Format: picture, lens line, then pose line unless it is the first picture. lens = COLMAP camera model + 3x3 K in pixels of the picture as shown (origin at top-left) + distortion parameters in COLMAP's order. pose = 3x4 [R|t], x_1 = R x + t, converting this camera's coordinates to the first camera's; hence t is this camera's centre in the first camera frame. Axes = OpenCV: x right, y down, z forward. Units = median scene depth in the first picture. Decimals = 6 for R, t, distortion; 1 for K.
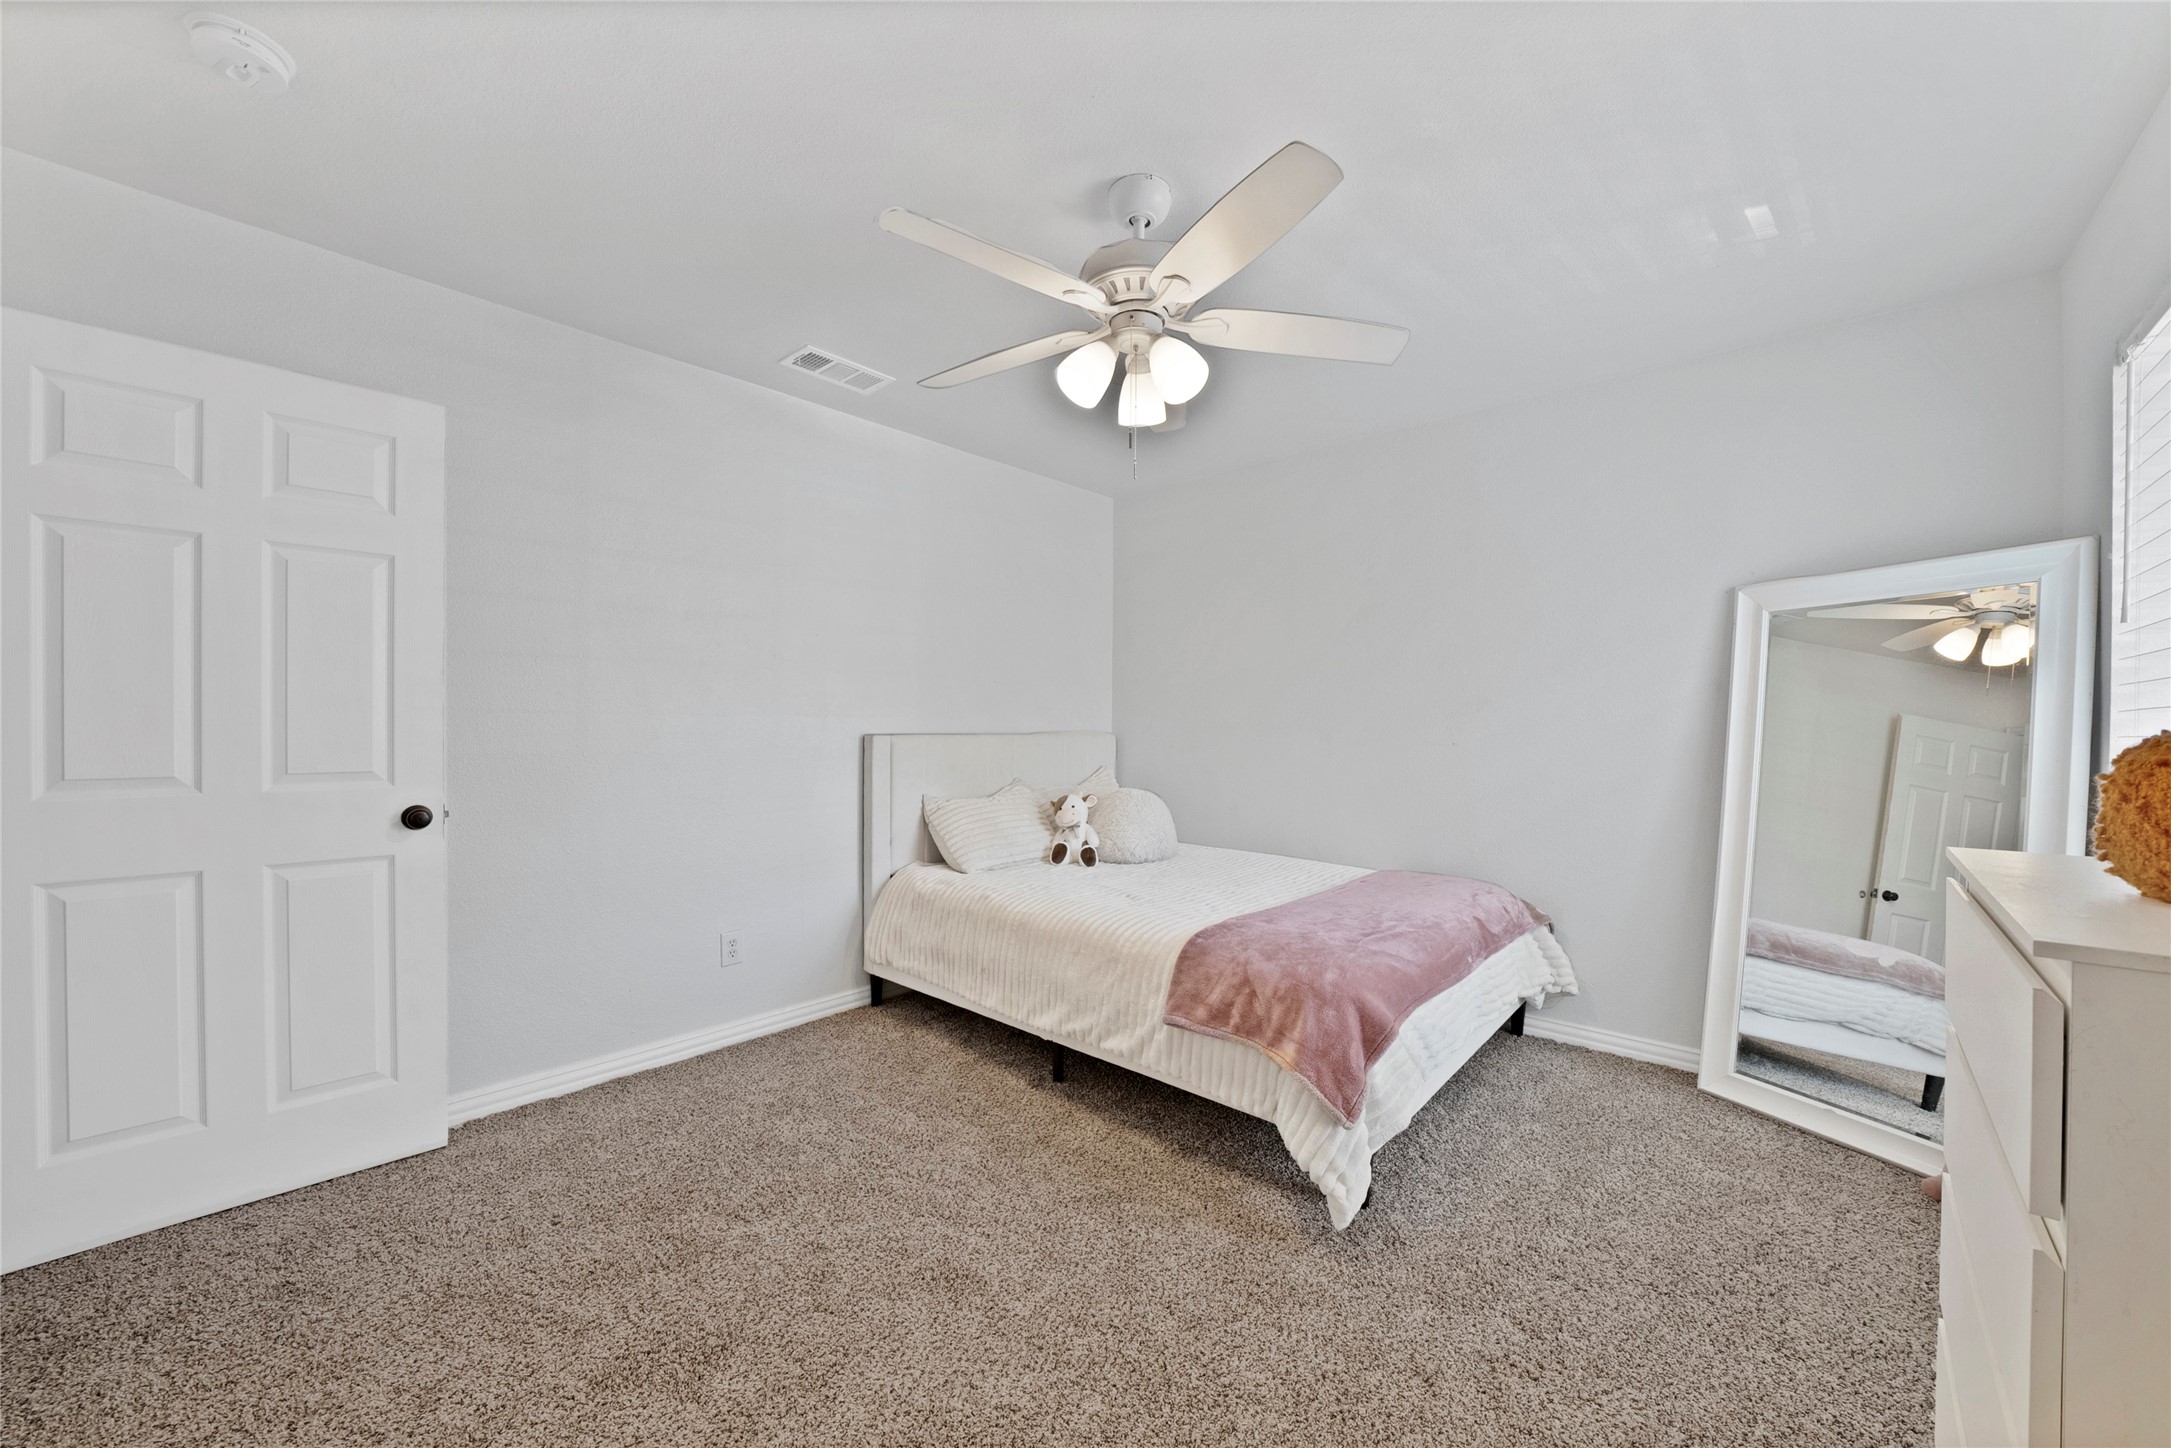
lens RADIAL K [[786.9, 0, 1113.3], [0, 786.9, 729.5], [0, 0, 1]] dist [-0.019572, 0.000225]
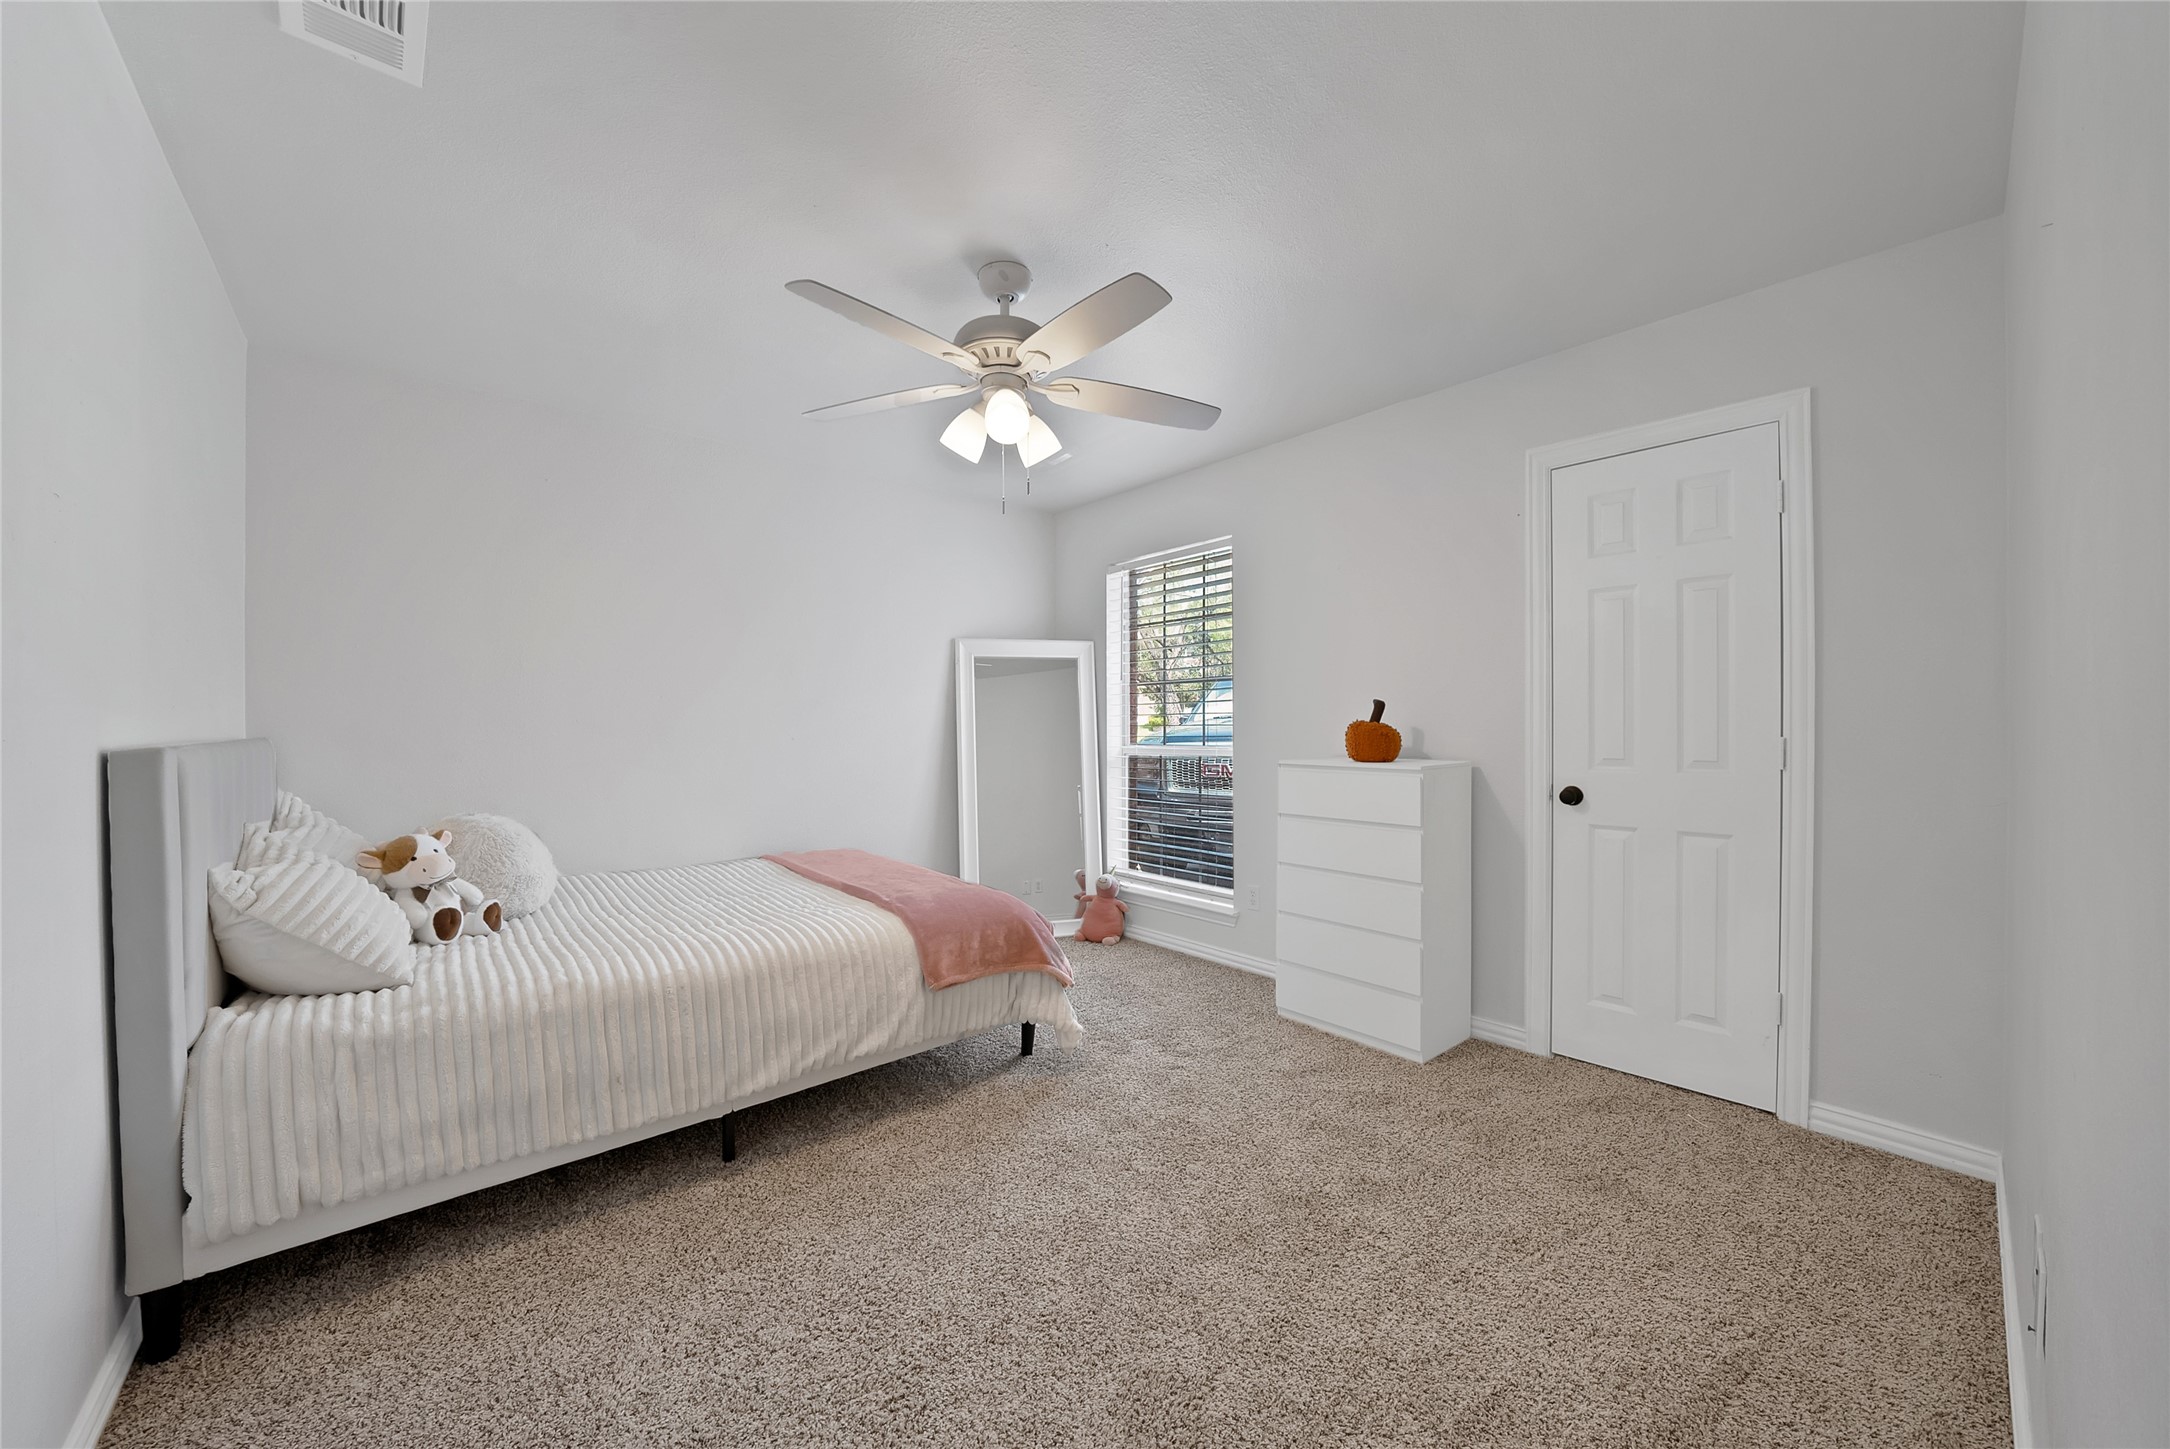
lens RADIAL K [[786.6, 0, 1112.8], [0, 786.6, 730.0], [0, 0, 1]] dist [-0.019572, 0.000225]
pose [[0.111063, -0.009224, 0.993771, -0.821089], [0.019799, 0.999779, 0.007067, 0.003654], [-0.993616, 0.018891, 0.111221, 0.505159]]
